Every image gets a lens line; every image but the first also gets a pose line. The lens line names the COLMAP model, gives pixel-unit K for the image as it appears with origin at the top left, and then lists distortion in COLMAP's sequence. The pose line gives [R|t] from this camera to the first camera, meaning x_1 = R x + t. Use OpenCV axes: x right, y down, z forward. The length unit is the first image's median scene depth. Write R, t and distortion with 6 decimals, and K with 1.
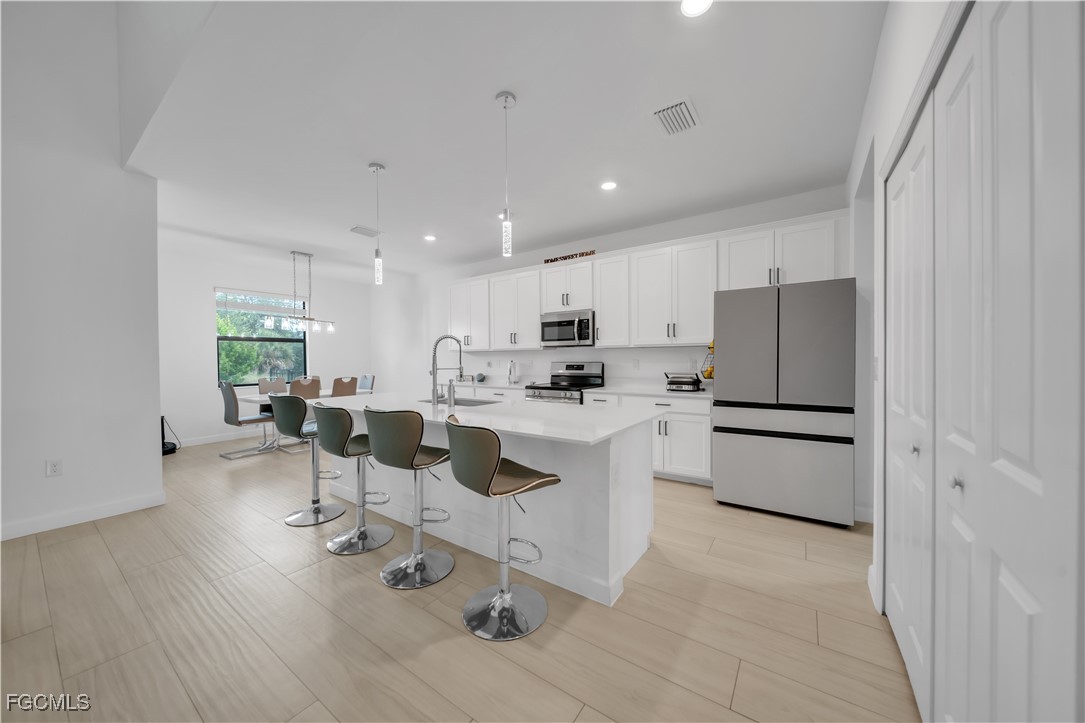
lens RADIAL K [[374.3, 0, 548.1], [0, 374.3, 360.8], [0, 0, 1]] dist [-0.000453, -0.000681]
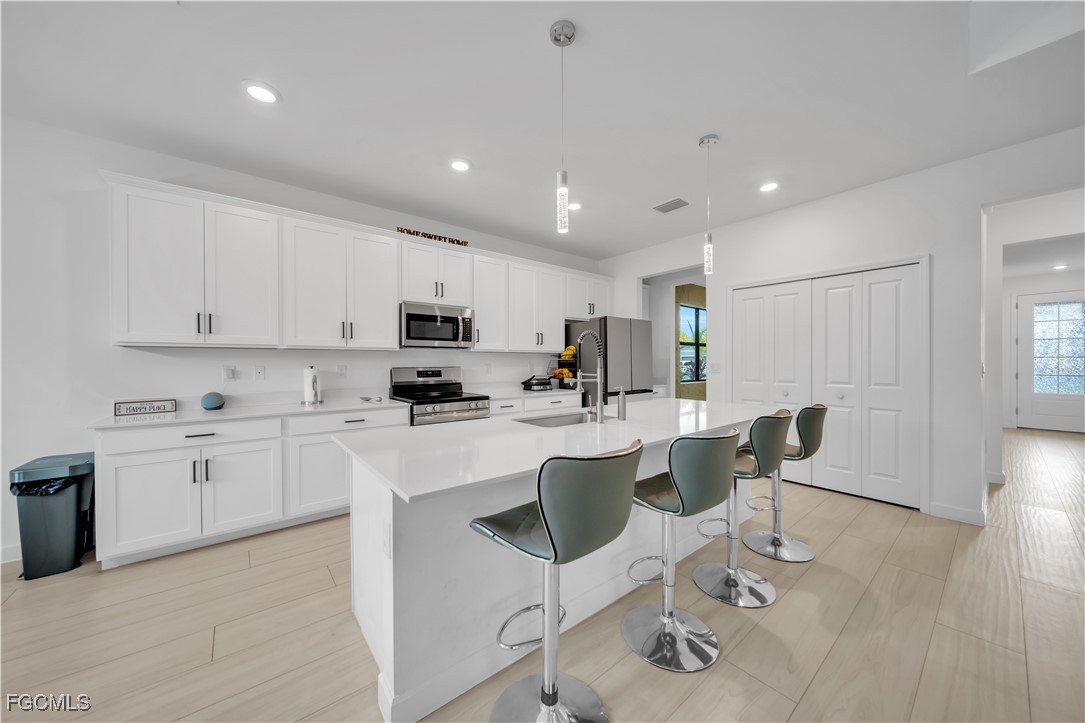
lens RADIAL K [[374.3, 0, 549.5], [0, 374.3, 358.7], [0, 0, 1]] dist [-0.000453, -0.000681]
pose [[0.296357, 0.012518, 0.954995, -0.634149], [0.004778, 0.999882, -0.014589, -0.001967], [-0.955065, 0.008886, 0.296262, 0.523431]]
